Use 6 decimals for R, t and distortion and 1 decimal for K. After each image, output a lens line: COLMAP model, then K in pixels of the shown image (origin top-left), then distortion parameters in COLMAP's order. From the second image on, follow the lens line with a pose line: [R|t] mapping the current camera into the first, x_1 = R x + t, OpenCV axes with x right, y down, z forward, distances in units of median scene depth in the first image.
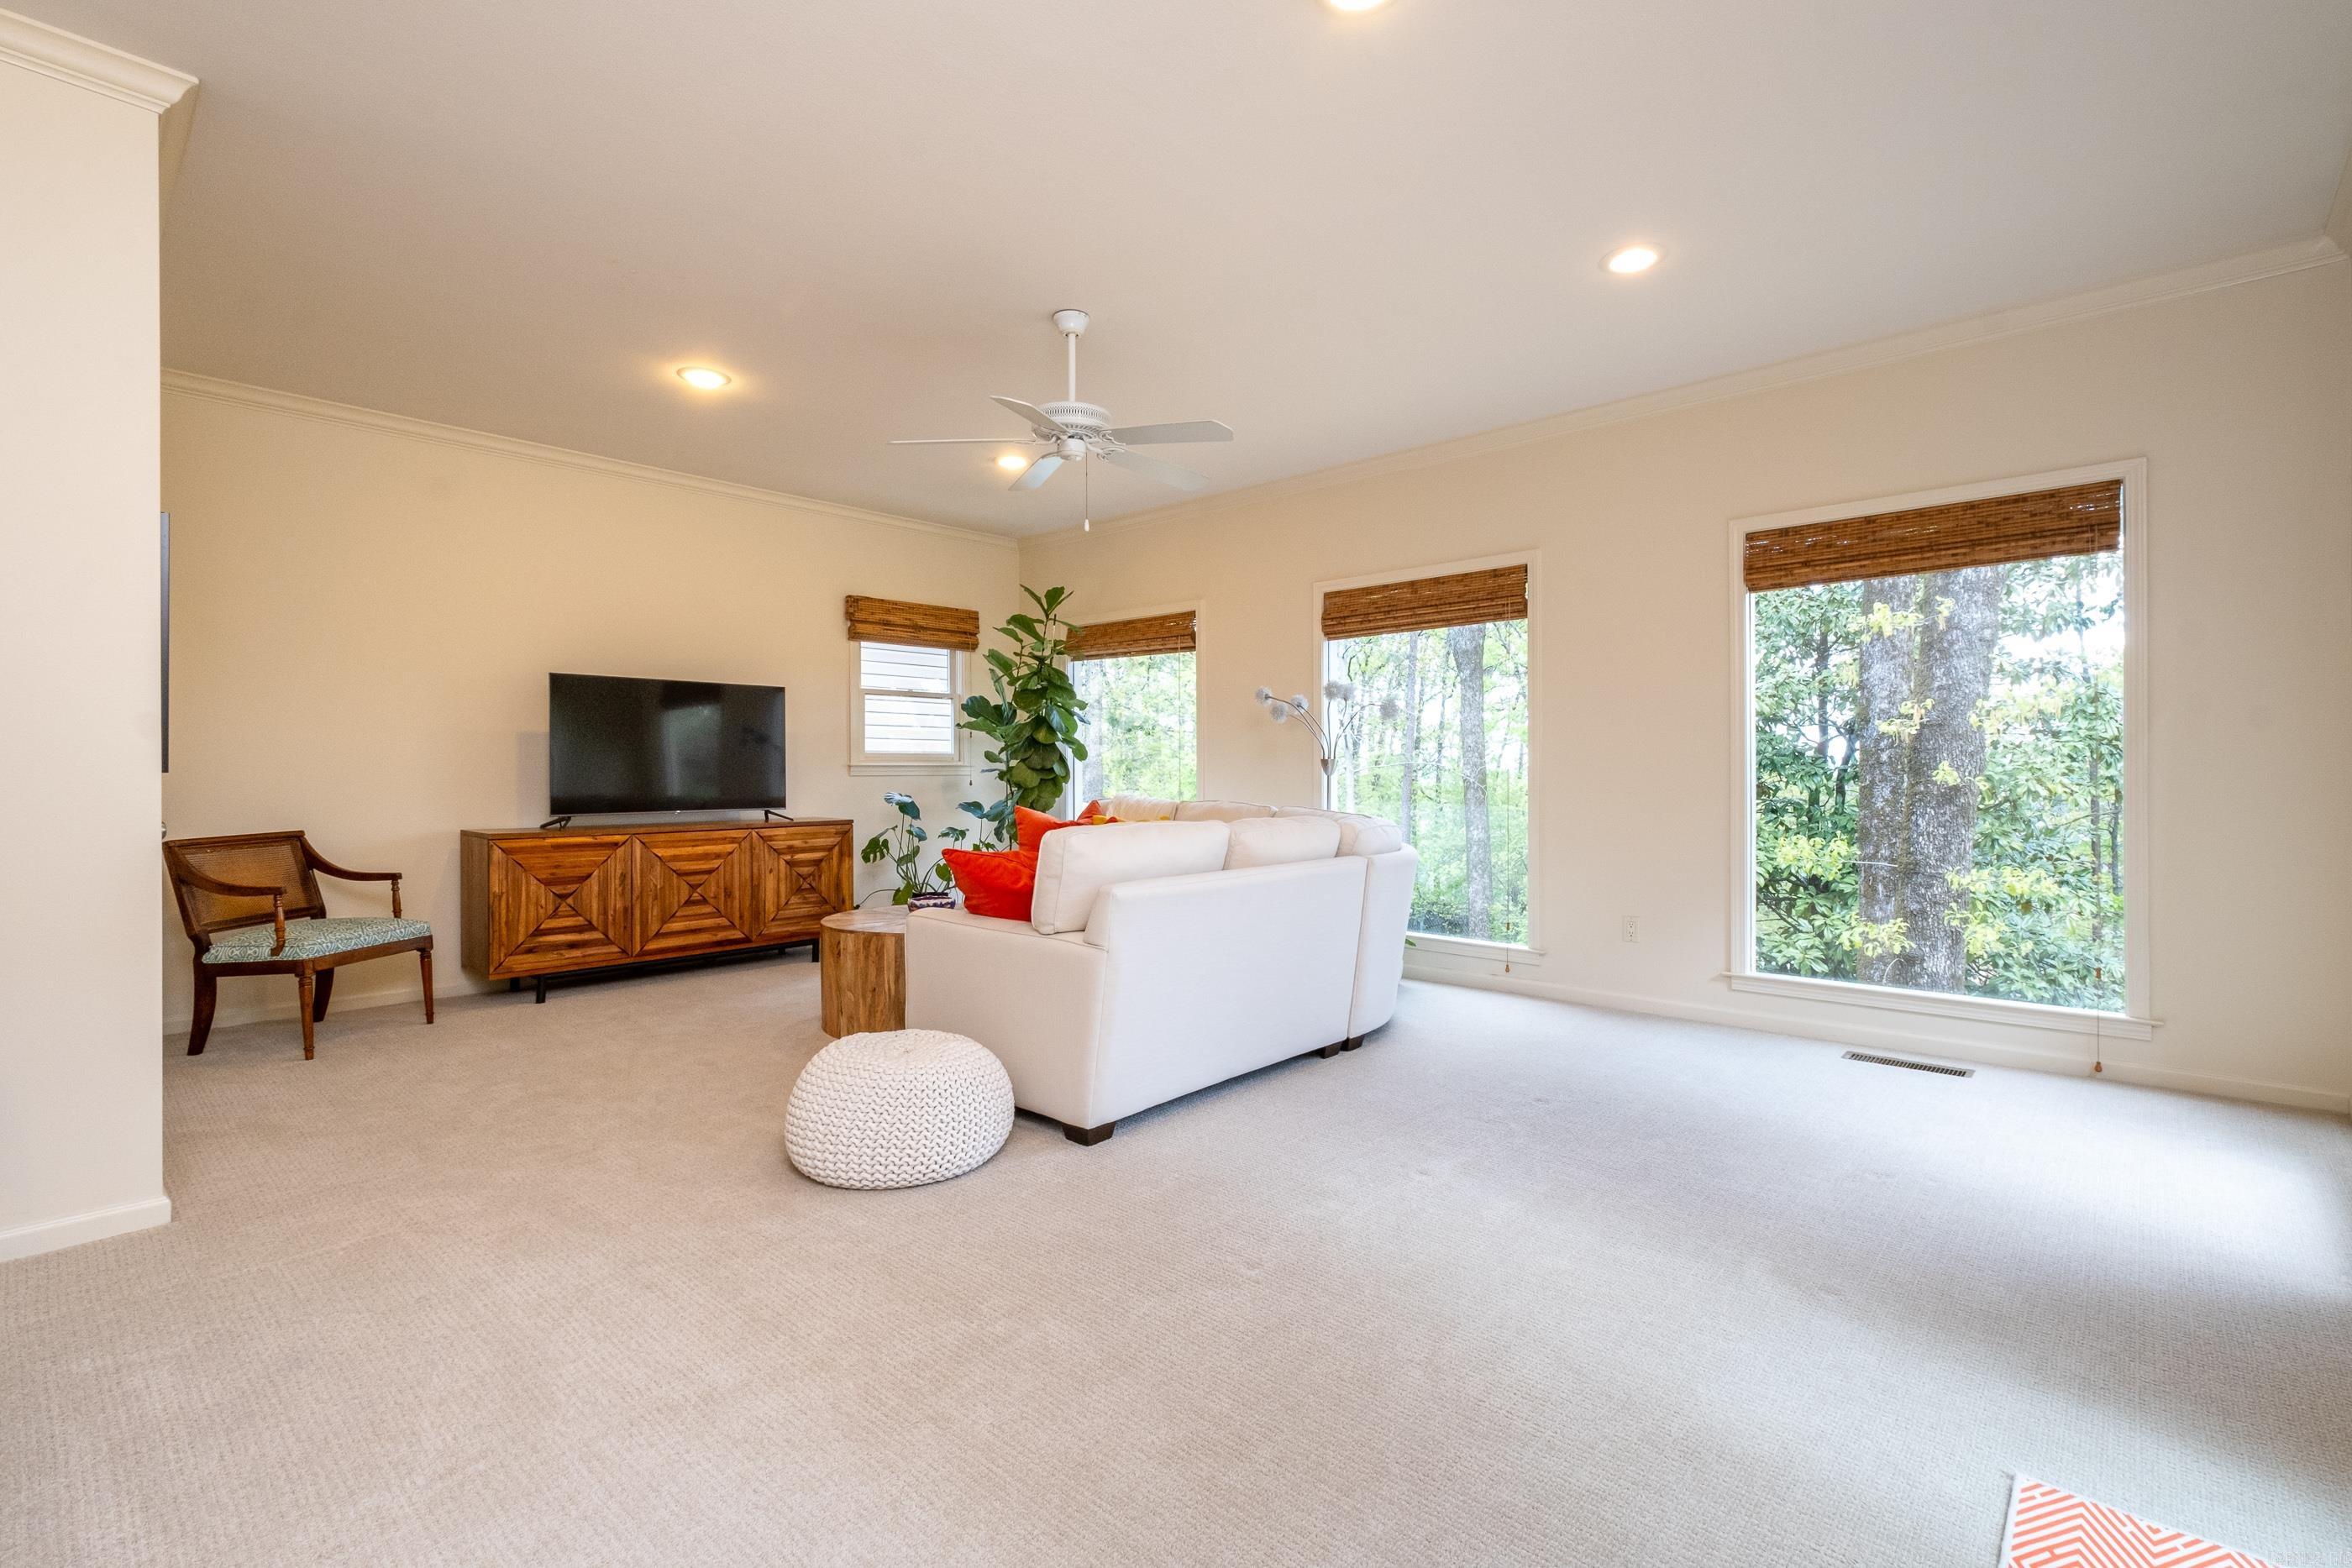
lens RADIAL K [[1074.8, 0, 1183.1], [0, 1074.8, 773.2], [0, 0, 1]] dist [-0.002342, 0.000415]
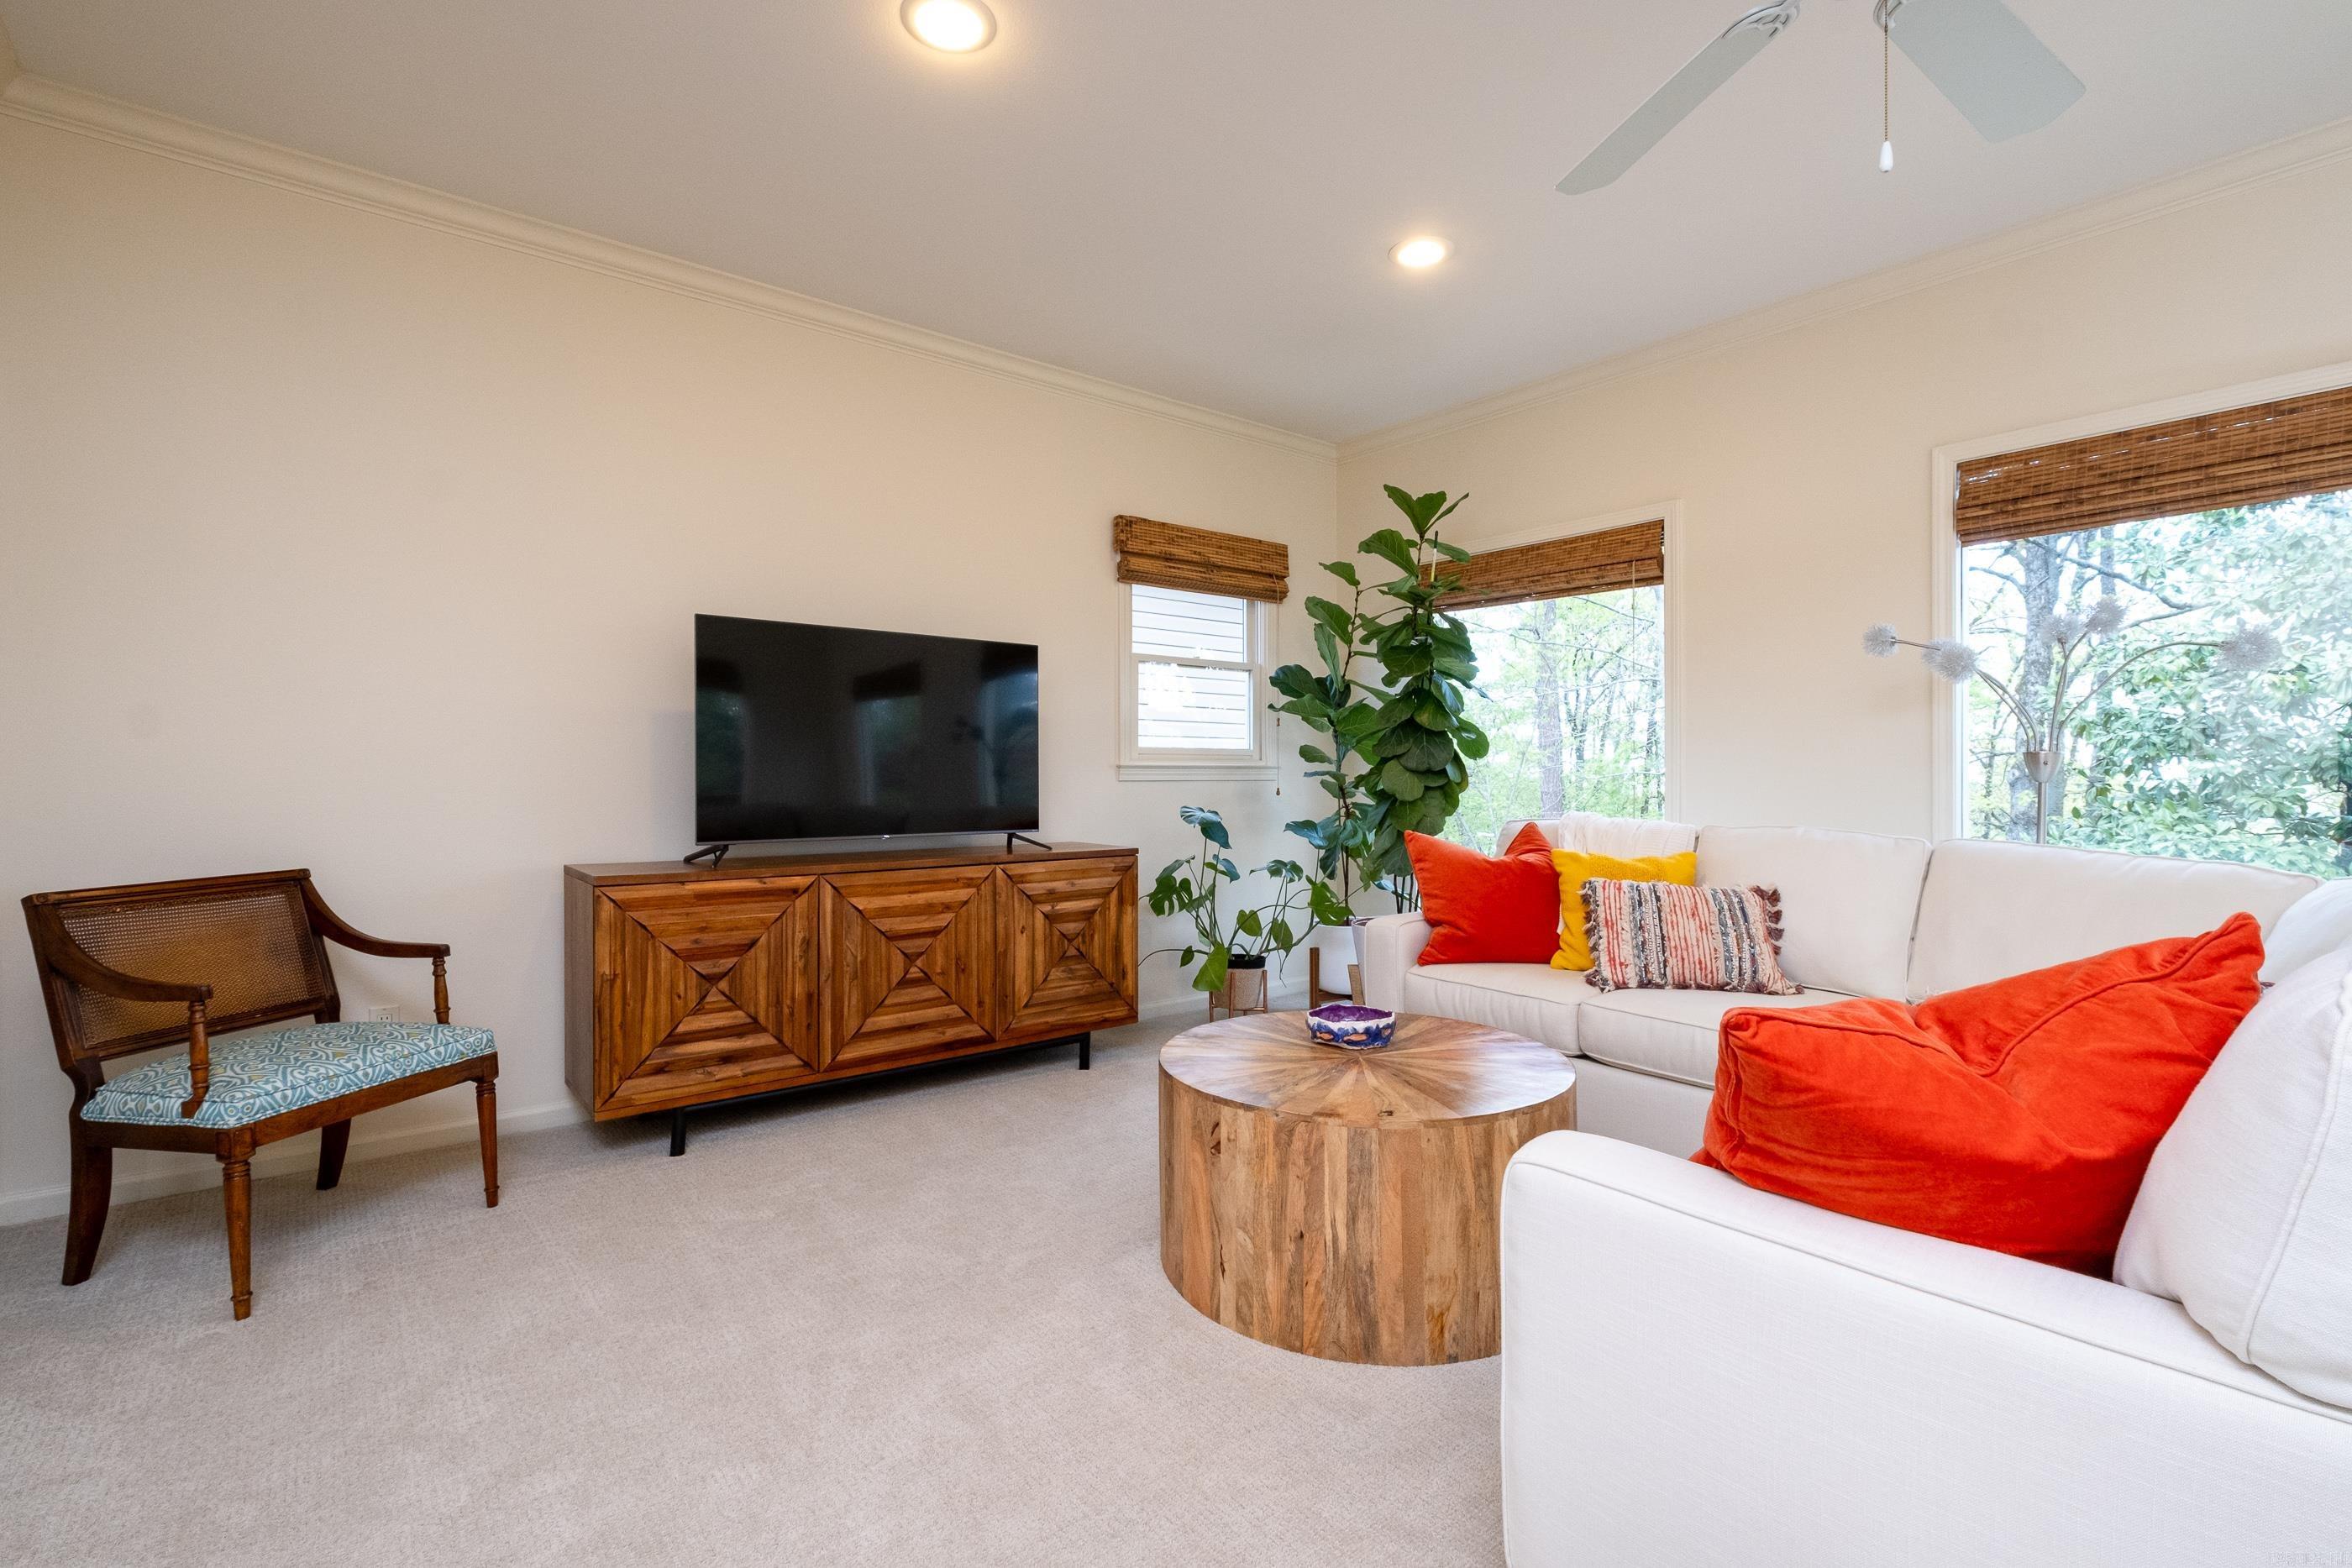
lens RADIAL K [[1074.8, 0, 1175.8], [0, 1074.8, 782.2], [0, 0, 1]] dist [-0.002342, 0.000415]
pose [[0.987964, 0.002989, -0.154653, -0.192203], [-0.002510, 0.999991, 0.003293, 0.001014], [0.154662, -0.002865, 0.987963, 0.376648]]
